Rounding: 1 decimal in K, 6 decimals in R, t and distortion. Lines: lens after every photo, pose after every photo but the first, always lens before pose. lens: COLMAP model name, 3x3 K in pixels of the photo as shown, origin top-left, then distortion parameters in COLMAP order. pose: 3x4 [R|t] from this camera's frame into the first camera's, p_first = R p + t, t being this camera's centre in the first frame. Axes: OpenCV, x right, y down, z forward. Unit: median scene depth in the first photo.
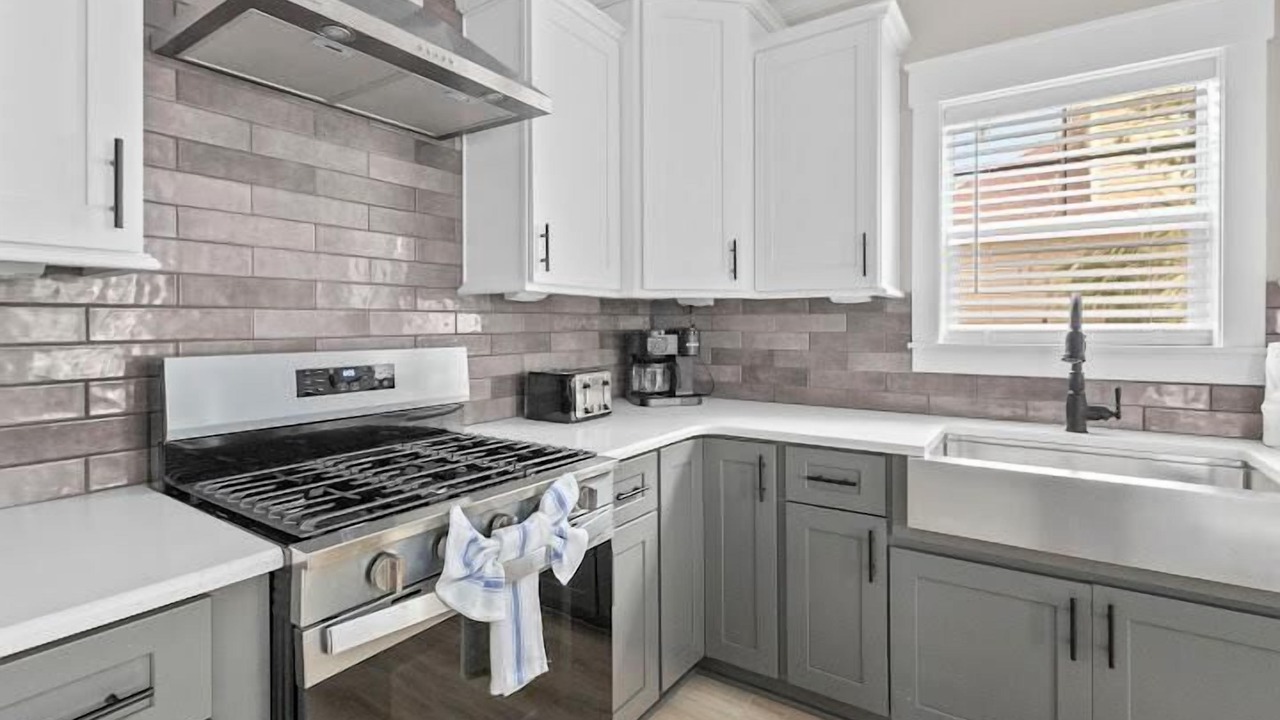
lens RADIAL K [[587.1, 0, 636.3], [0, 587.1, 329.7], [0, 0, 1]] dist [0.002616, 0.000601]
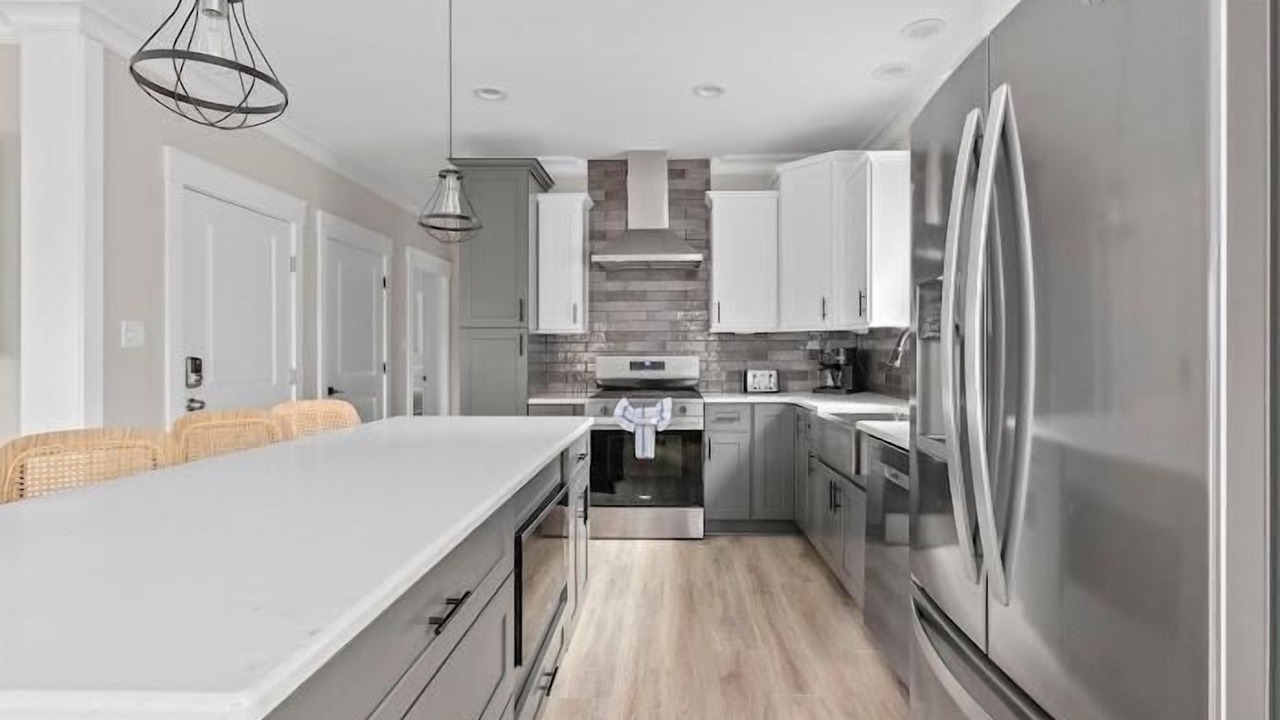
lens RADIAL K [[616.1, 0, 661.8], [0, 616.1, 353.8], [0, 0, 1]] dist [-0.000359, -0.000018]
pose [[0.553473, 0.003837, -0.832858, 1.600077], [-0.002834, 0.999992, 0.002723, 0.014020], [0.832862, 0.000853, 0.553479, -0.474480]]
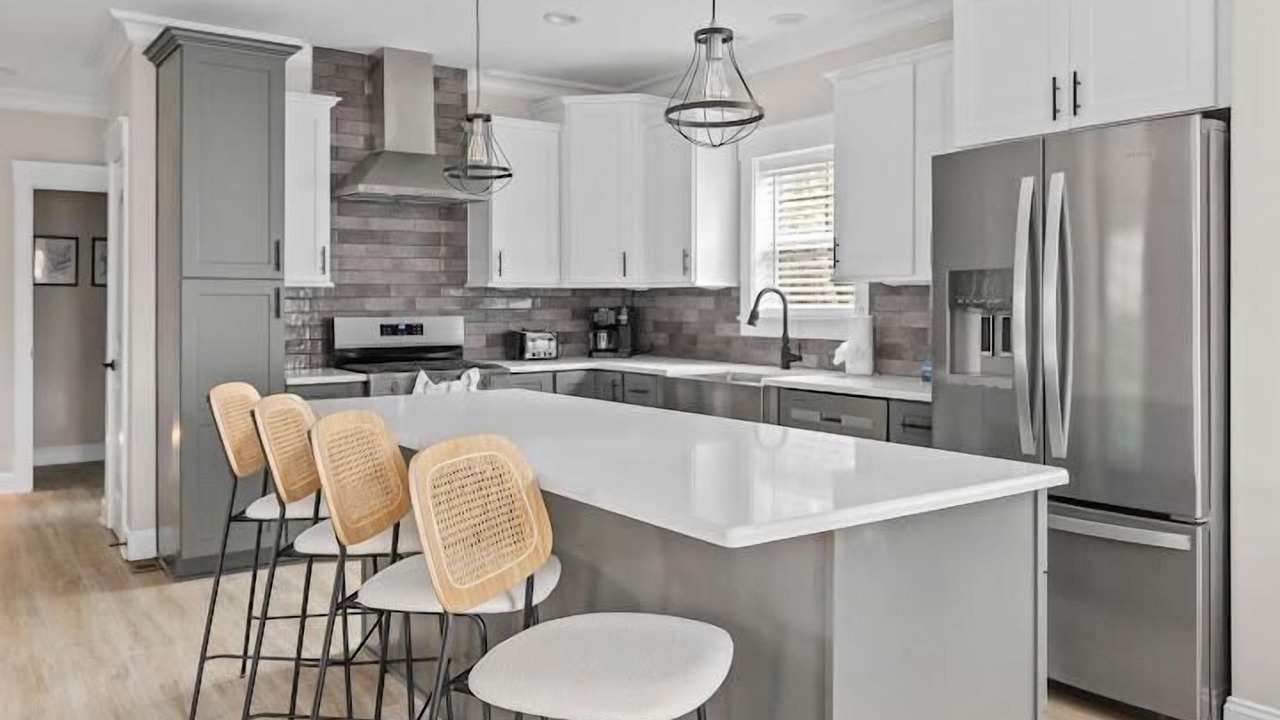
lens RADIAL K [[937.0, 0, 624.8], [0, 937.0, 311.6], [0, 0, 1]] dist [0.001809, 0.000030]
pose [[0.938566, 0.004193, -0.345075, 1.173264], [-0.002020, 0.999976, 0.006657, -0.006130], [0.345094, -0.005551, 0.938552, -1.565911]]
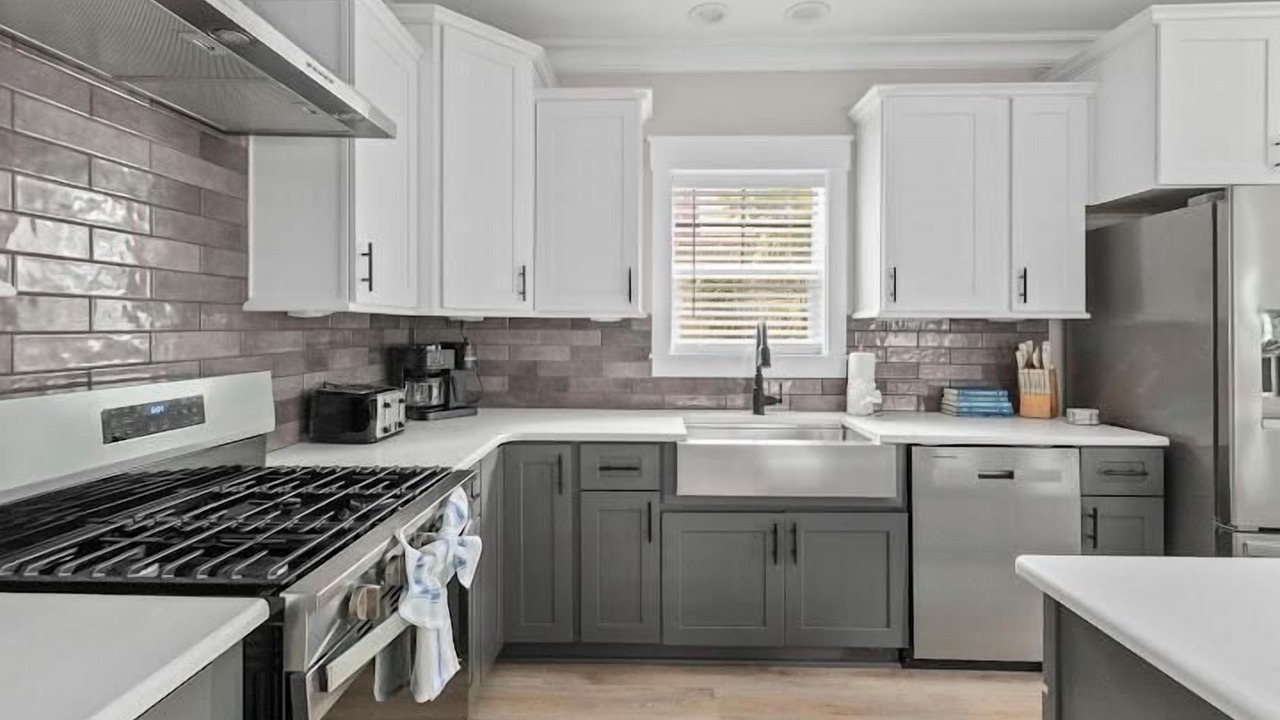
lens RADIAL K [[587.1, 0, 636.3], [0, 587.1, 329.7], [0, 0, 1]] dist [0.002616, 0.000601]
pose [[0.840022, 0.003519, 0.542542, -0.288030], [-0.002346, 0.999993, -0.002853, -0.030854], [-0.542548, 0.001124, 0.840024, -0.061782]]
